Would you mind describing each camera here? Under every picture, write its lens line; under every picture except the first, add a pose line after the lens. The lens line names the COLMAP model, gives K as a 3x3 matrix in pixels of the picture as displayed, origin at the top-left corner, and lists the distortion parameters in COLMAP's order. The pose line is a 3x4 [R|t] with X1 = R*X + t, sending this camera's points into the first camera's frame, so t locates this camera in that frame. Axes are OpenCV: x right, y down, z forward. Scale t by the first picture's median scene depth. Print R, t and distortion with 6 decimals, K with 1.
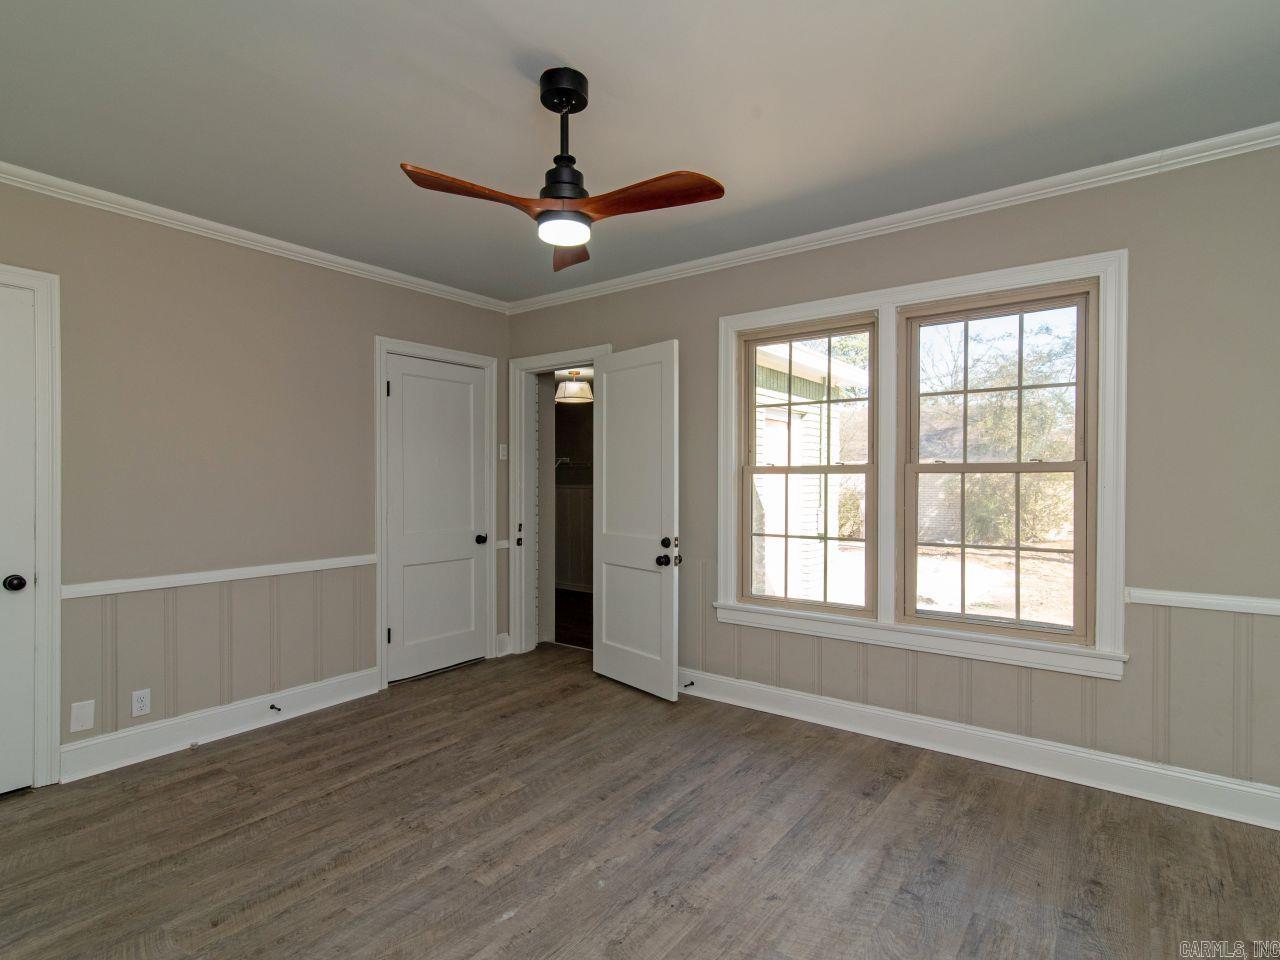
lens RADIAL K [[656.6, 0, 648.4], [0, 656.6, 478.3], [0, 0, 1]] dist [0.004148, 0.000748]
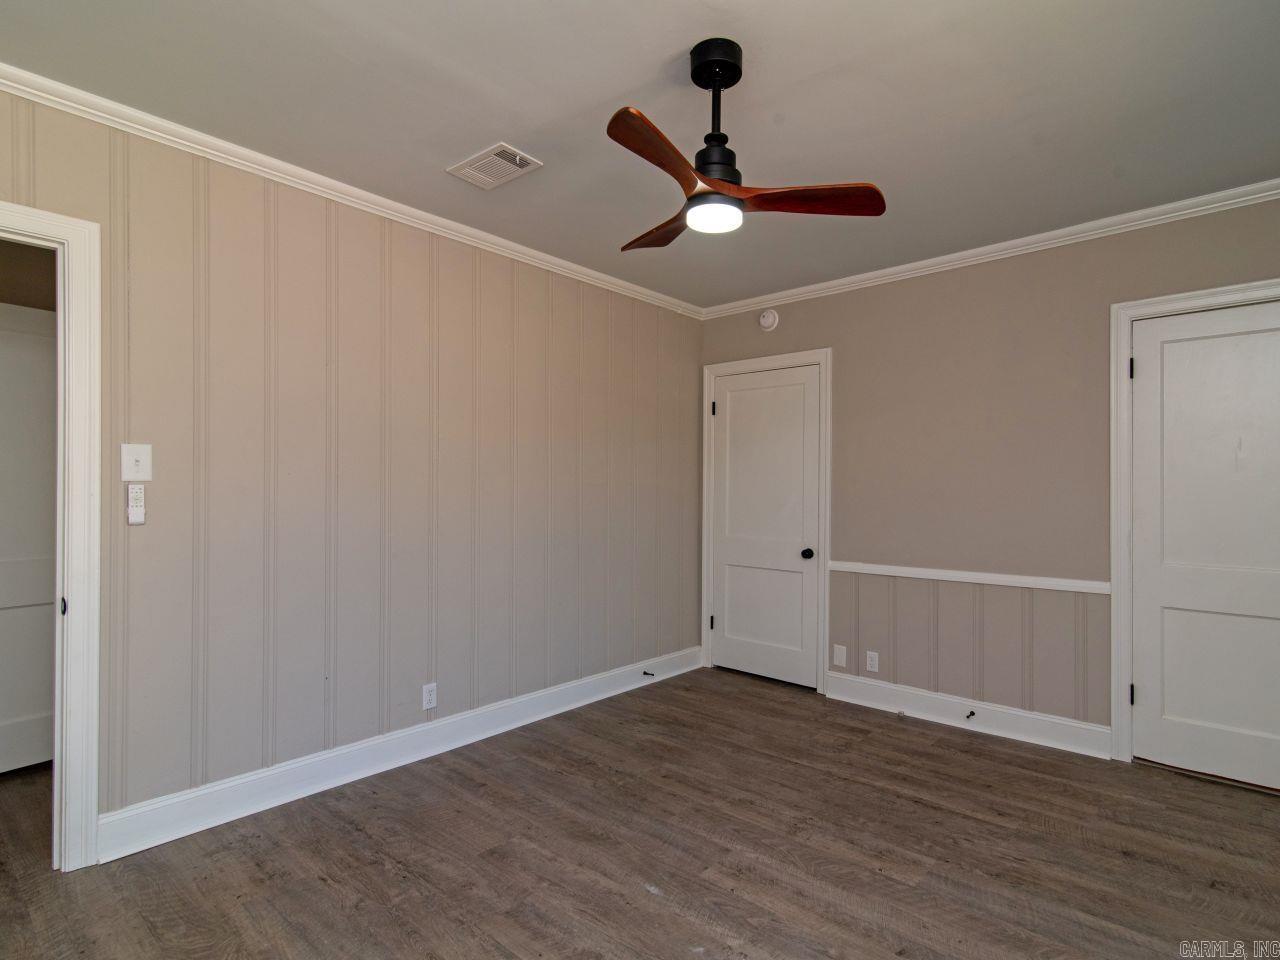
lens RADIAL K [[656.6, 0, 648.4], [0, 656.6, 478.3], [0, 0, 1]] dist [0.004148, 0.000748]
pose [[-0.077909, -0.012422, -0.996883, 0.573091], [-0.002426, 0.999922, -0.012271, 0.002182], [0.996958, 0.001463, -0.077933, 0.708517]]
